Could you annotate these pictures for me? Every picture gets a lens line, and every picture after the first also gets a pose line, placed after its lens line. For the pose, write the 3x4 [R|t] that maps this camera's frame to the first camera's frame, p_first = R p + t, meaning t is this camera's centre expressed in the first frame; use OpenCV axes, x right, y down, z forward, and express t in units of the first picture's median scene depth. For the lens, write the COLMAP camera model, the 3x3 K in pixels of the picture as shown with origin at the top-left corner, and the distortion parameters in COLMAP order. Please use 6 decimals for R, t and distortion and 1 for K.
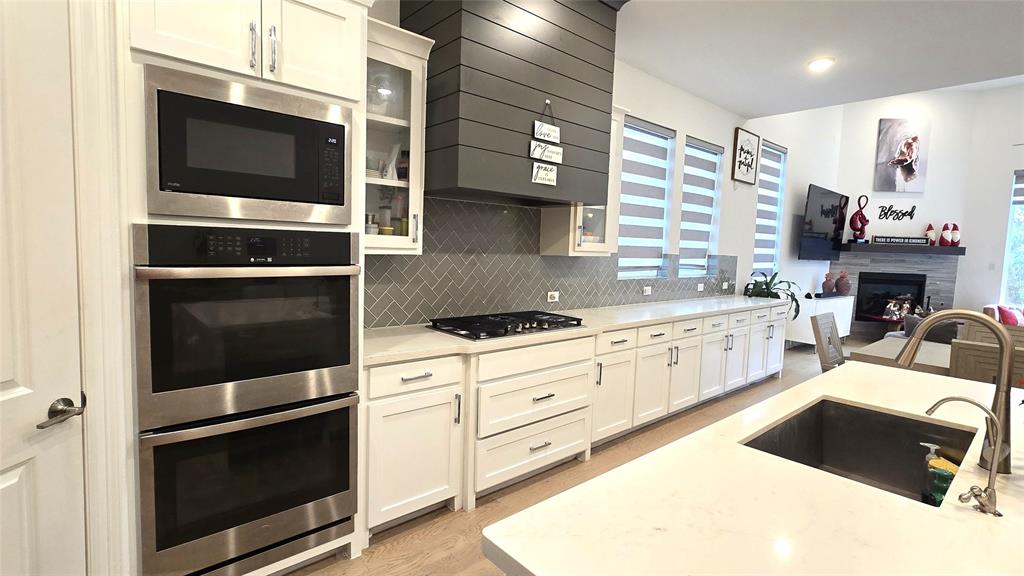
lens RADIAL K [[479.3, 0, 515.5], [0, 479.3, 282.9], [0, 0, 1]] dist [-0.000013, -0.000126]
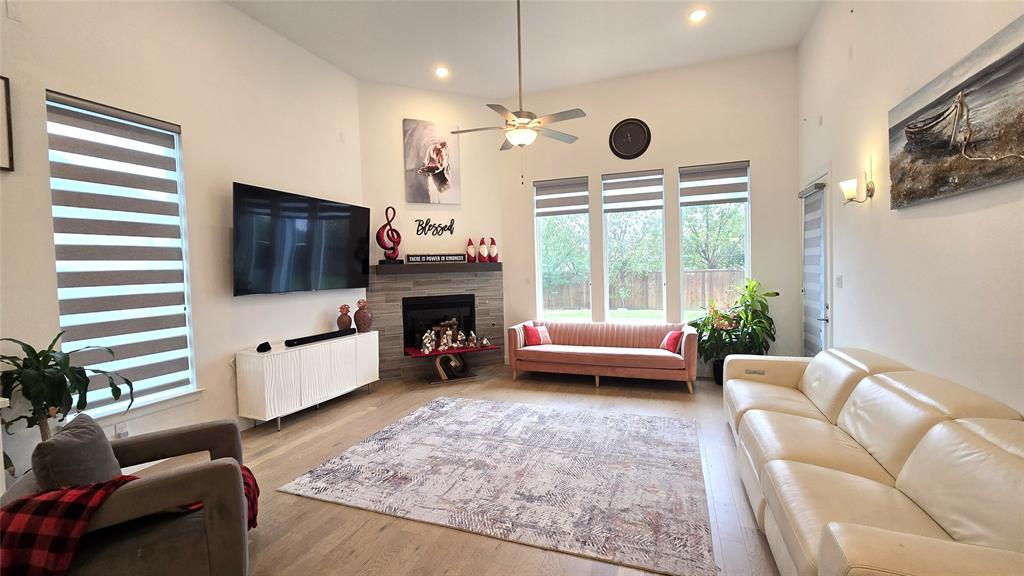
lens RADIAL K [[420.8, 0, 512.6], [0, 420.8, 285.3], [0, 0, 1]] dist [-0.001594, 0.001604]
pose [[0.885358, -0.076833, 0.458517, 1.053591], [0.093578, 0.995515, -0.013874, -0.030581], [-0.455395, 0.055191, 0.888577, 0.482964]]
